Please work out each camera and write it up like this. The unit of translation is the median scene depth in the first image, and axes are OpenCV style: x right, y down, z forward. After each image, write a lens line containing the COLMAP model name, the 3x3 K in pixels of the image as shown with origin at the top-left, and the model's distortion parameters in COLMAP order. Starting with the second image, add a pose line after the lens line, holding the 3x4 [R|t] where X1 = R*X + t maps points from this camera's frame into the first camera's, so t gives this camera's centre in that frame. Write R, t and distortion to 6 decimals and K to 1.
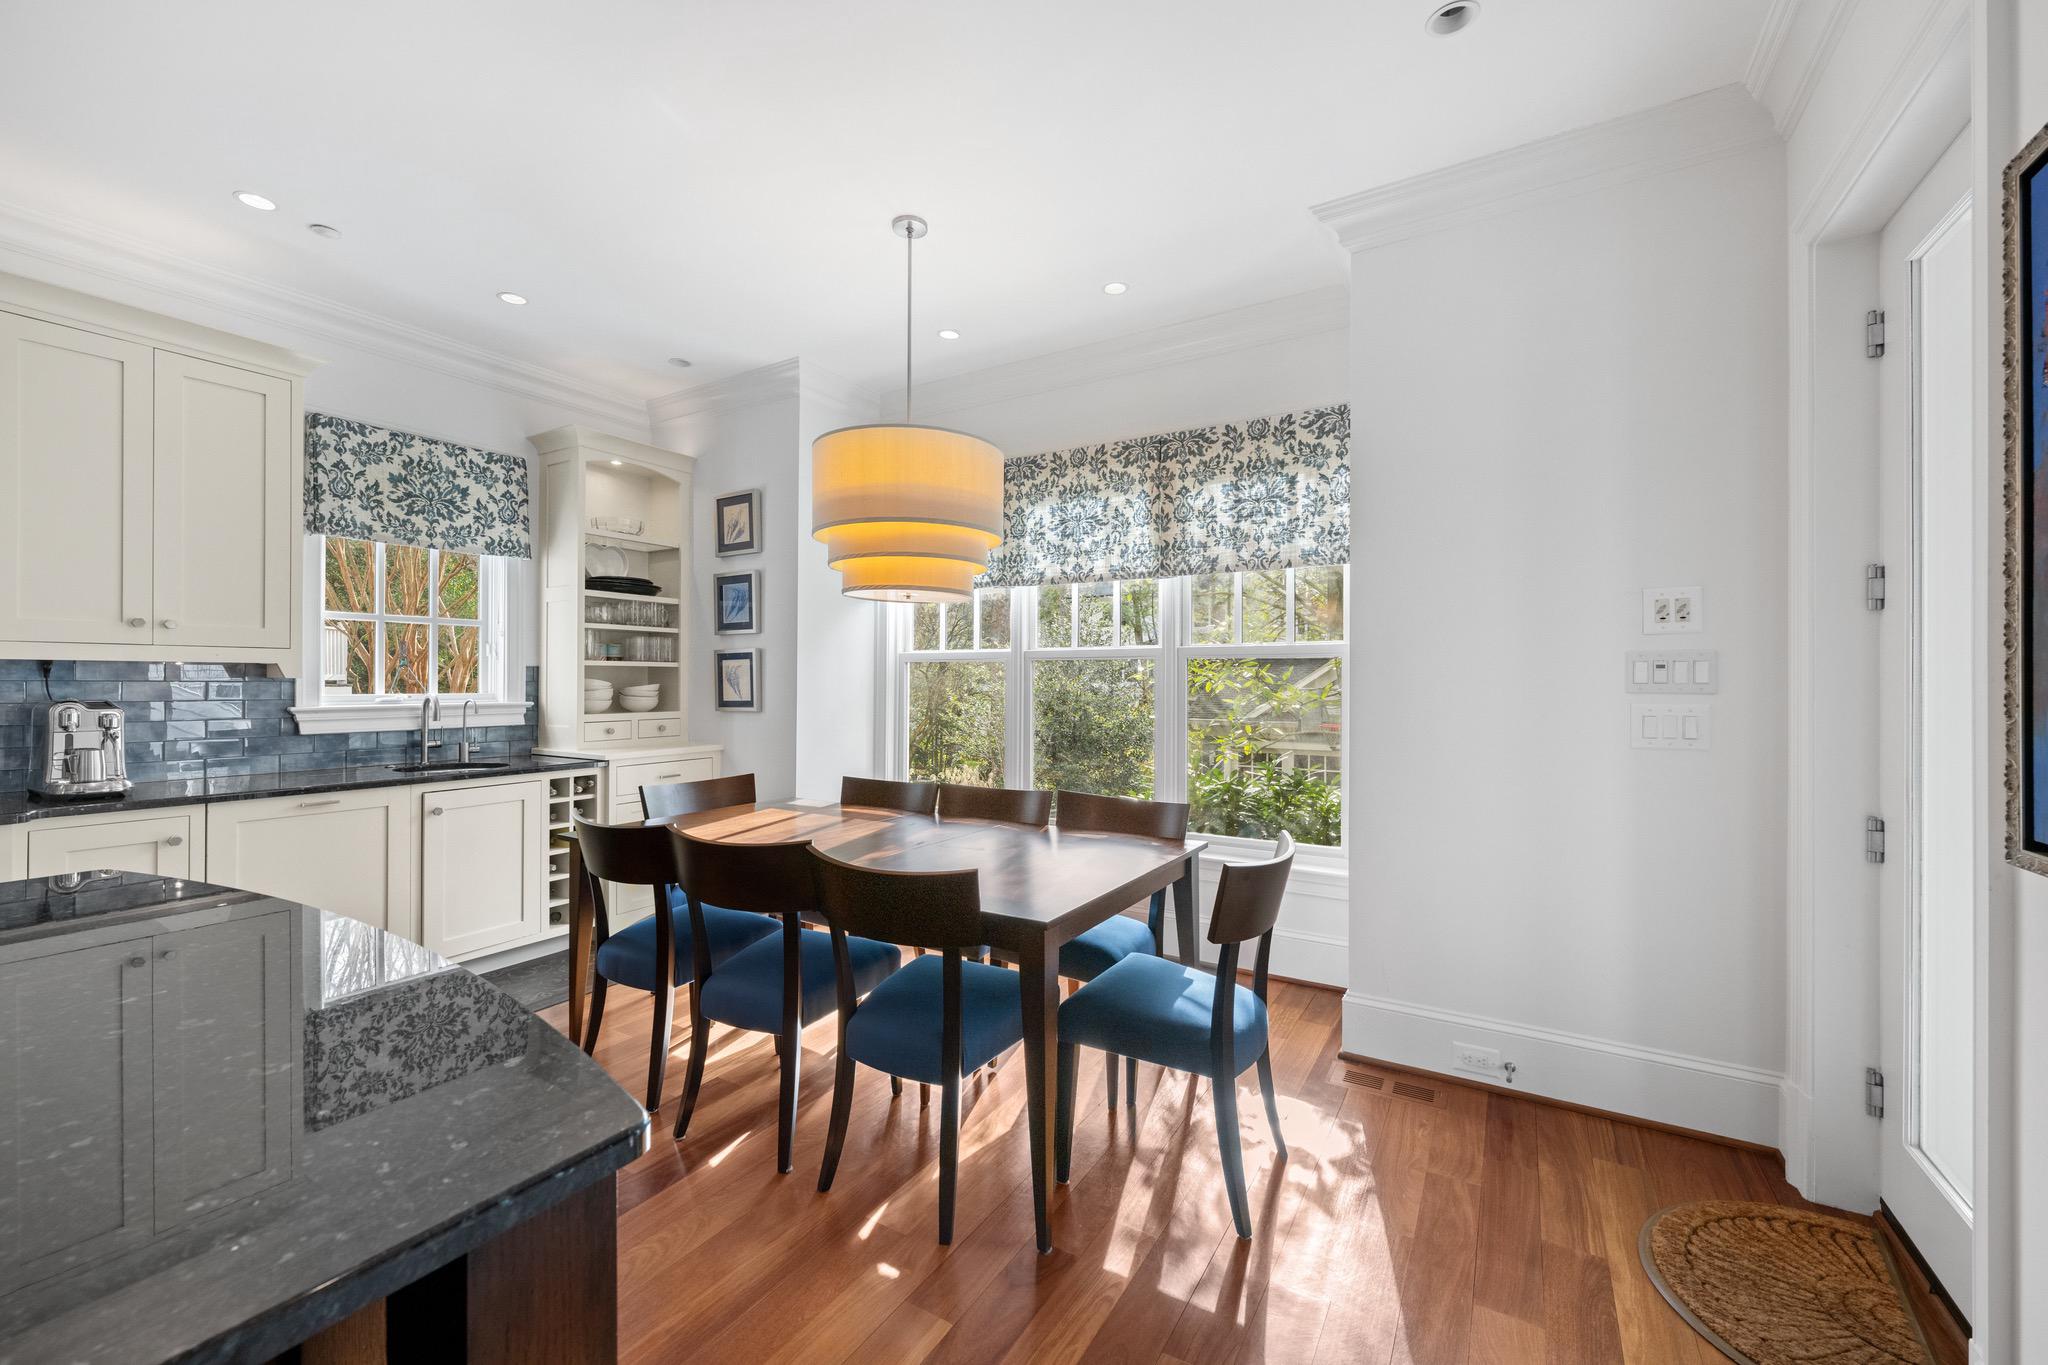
lens RADIAL K [[809.9, 0, 1017.0], [0, 809.9, 679.4], [0, 0, 1]] dist [-0.000050, 0.000111]
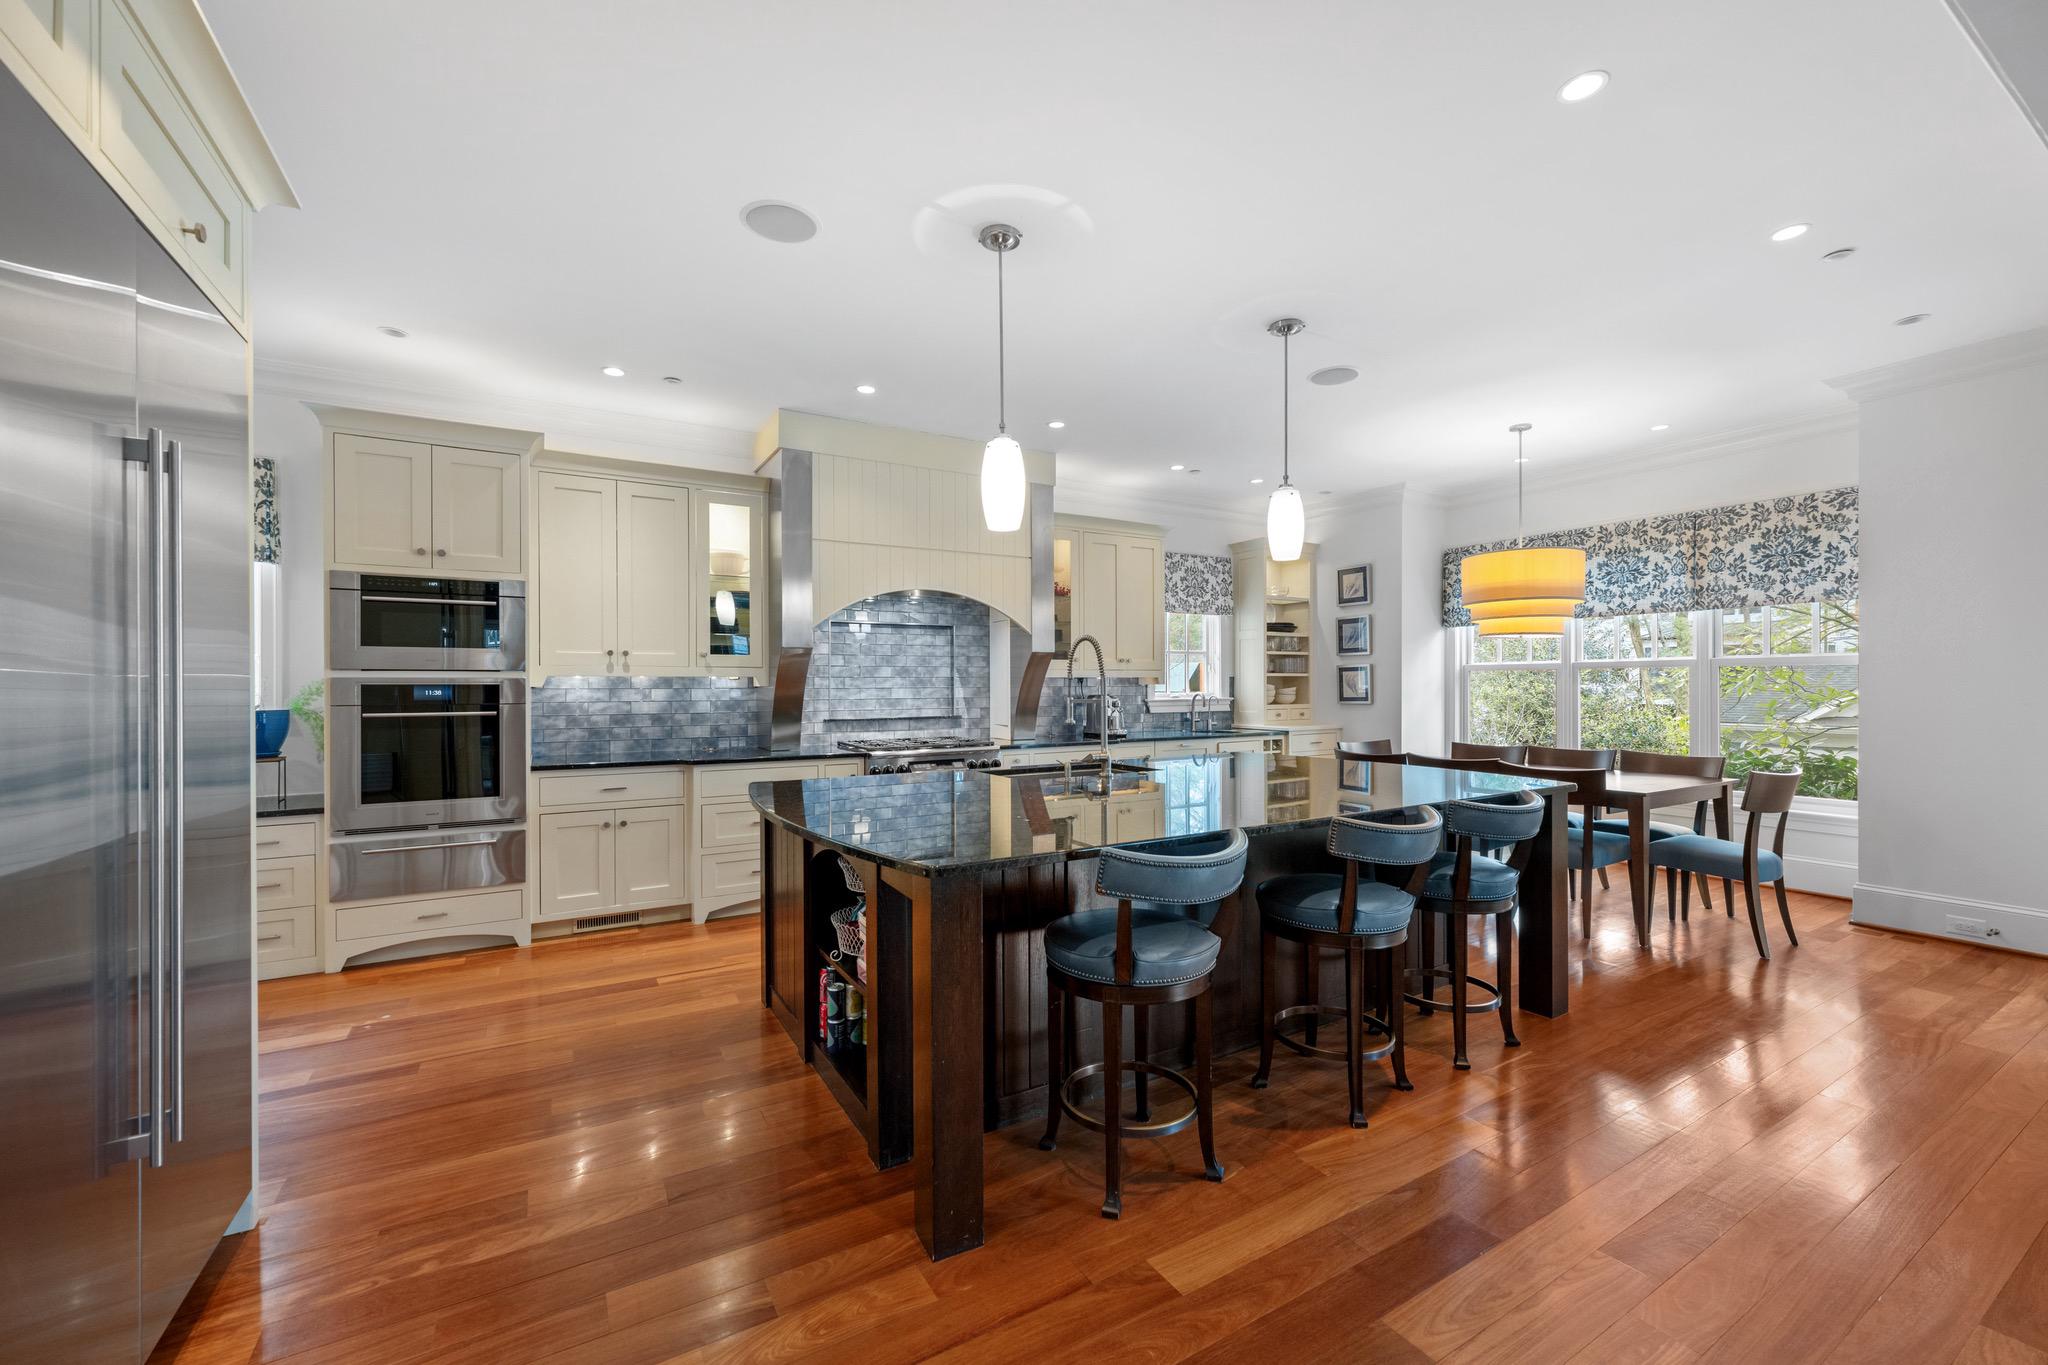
lens RADIAL K [[809.9, 0, 1024.4], [0, 809.9, 690.0], [0, 0, 1]] dist [-0.000050, 0.000111]
pose [[0.883917, -0.003292, -0.467632, -0.195772], [0.007340, 0.999950, 0.006835, -0.003285], [0.467586, -0.009474, 0.883897, -0.797119]]
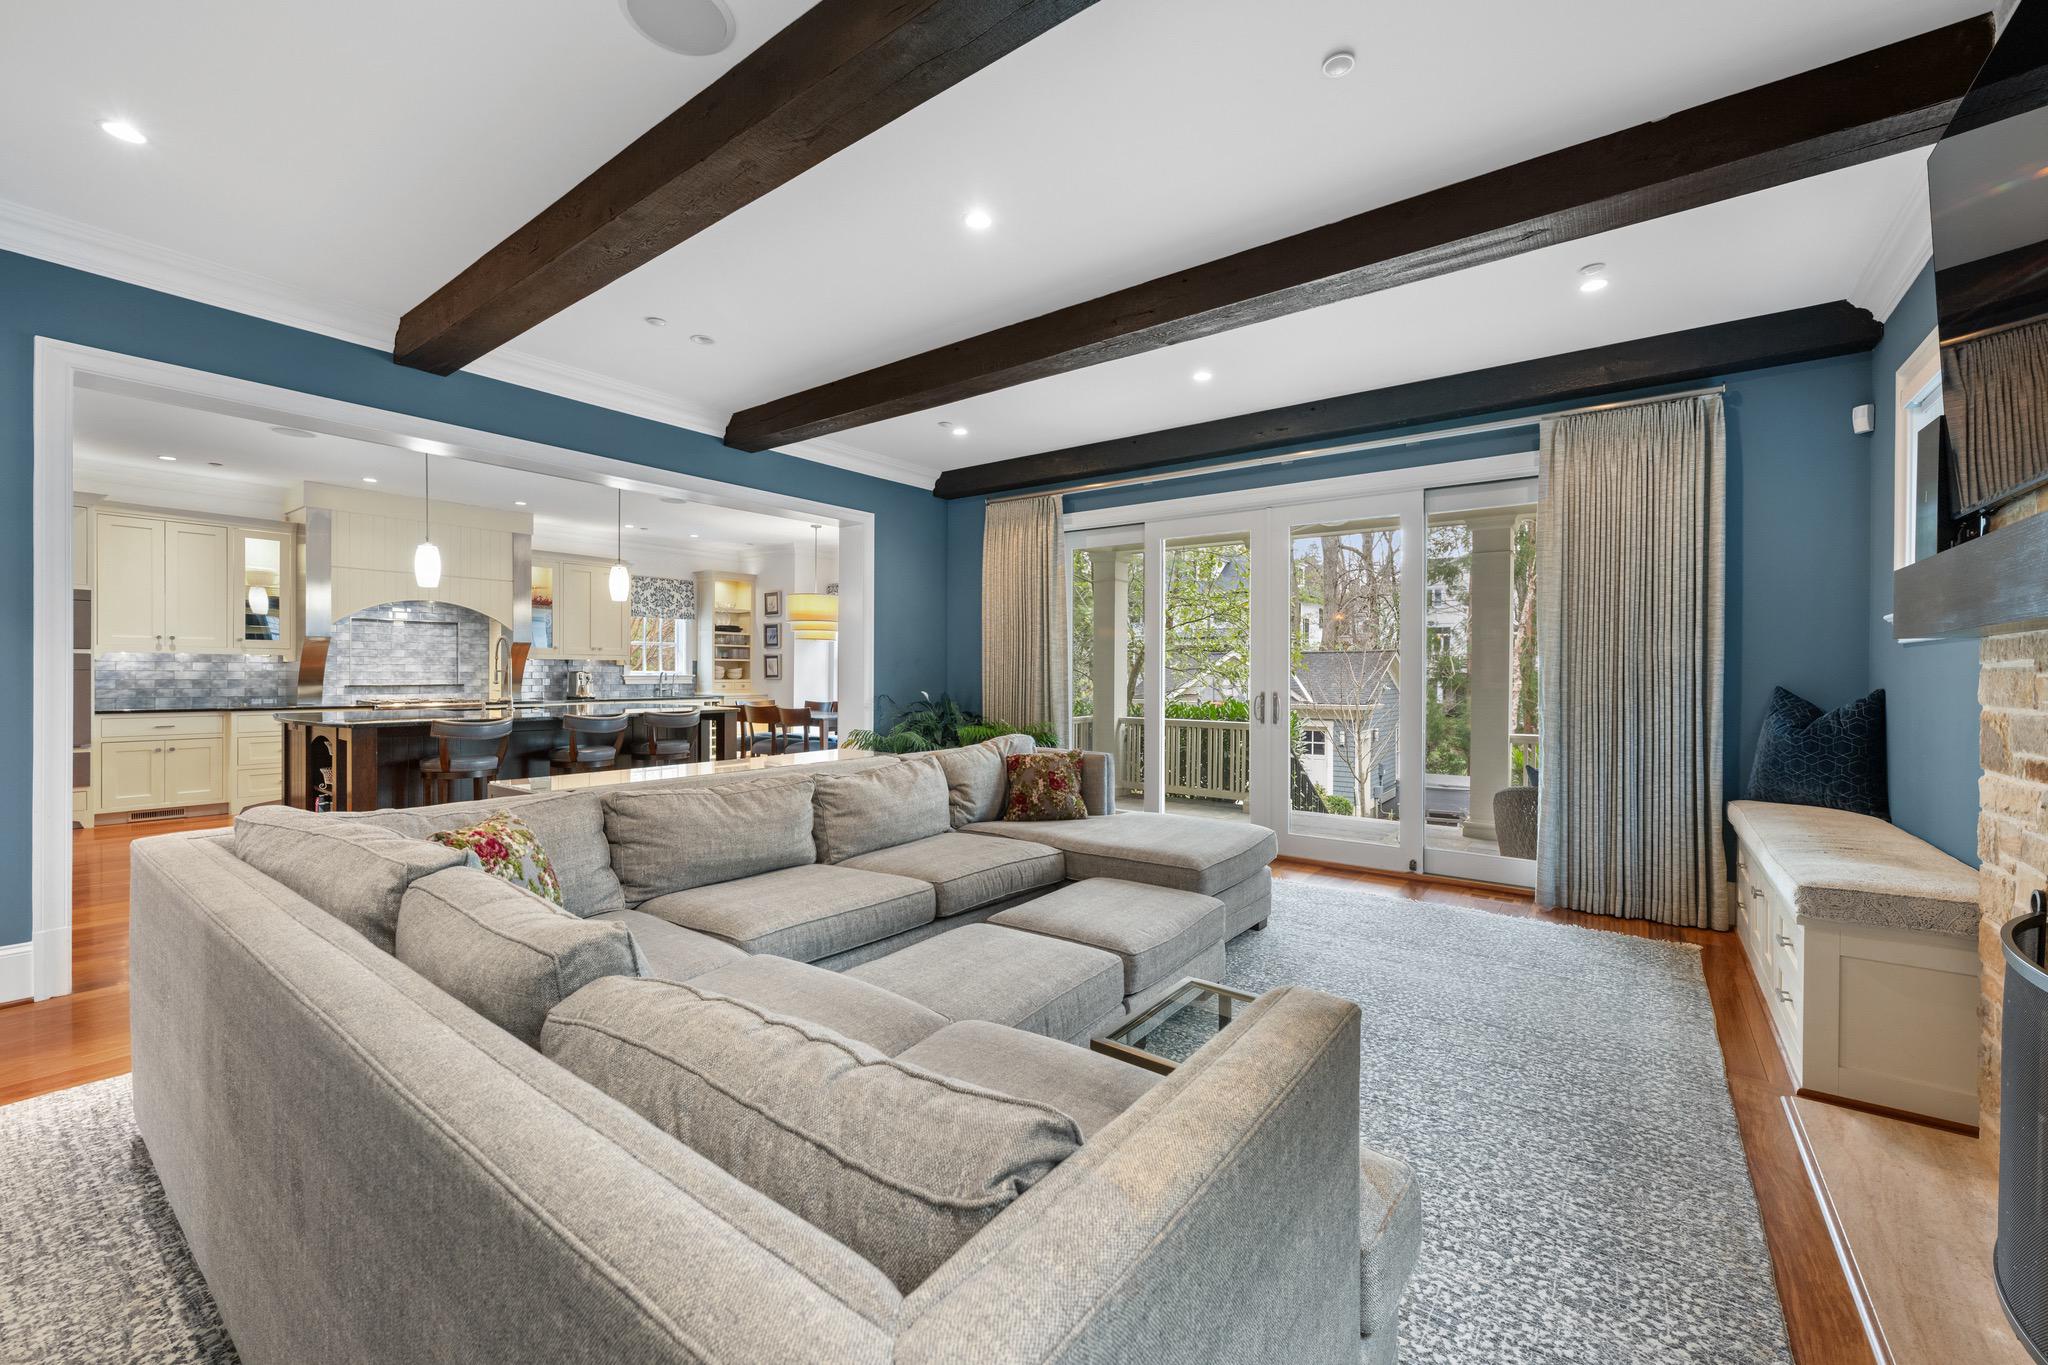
lens RADIAL K [[809.9, 0, 1013.3], [0, 809.9, 678.6], [0, 0, 1]] dist [-0.000050, 0.000111]
pose [[0.995775, 0.001420, -0.091817, 0.699914], [-0.000681, 0.999967, 0.008084, 0.020209], [0.091825, -0.007987, 0.995743, -1.593154]]
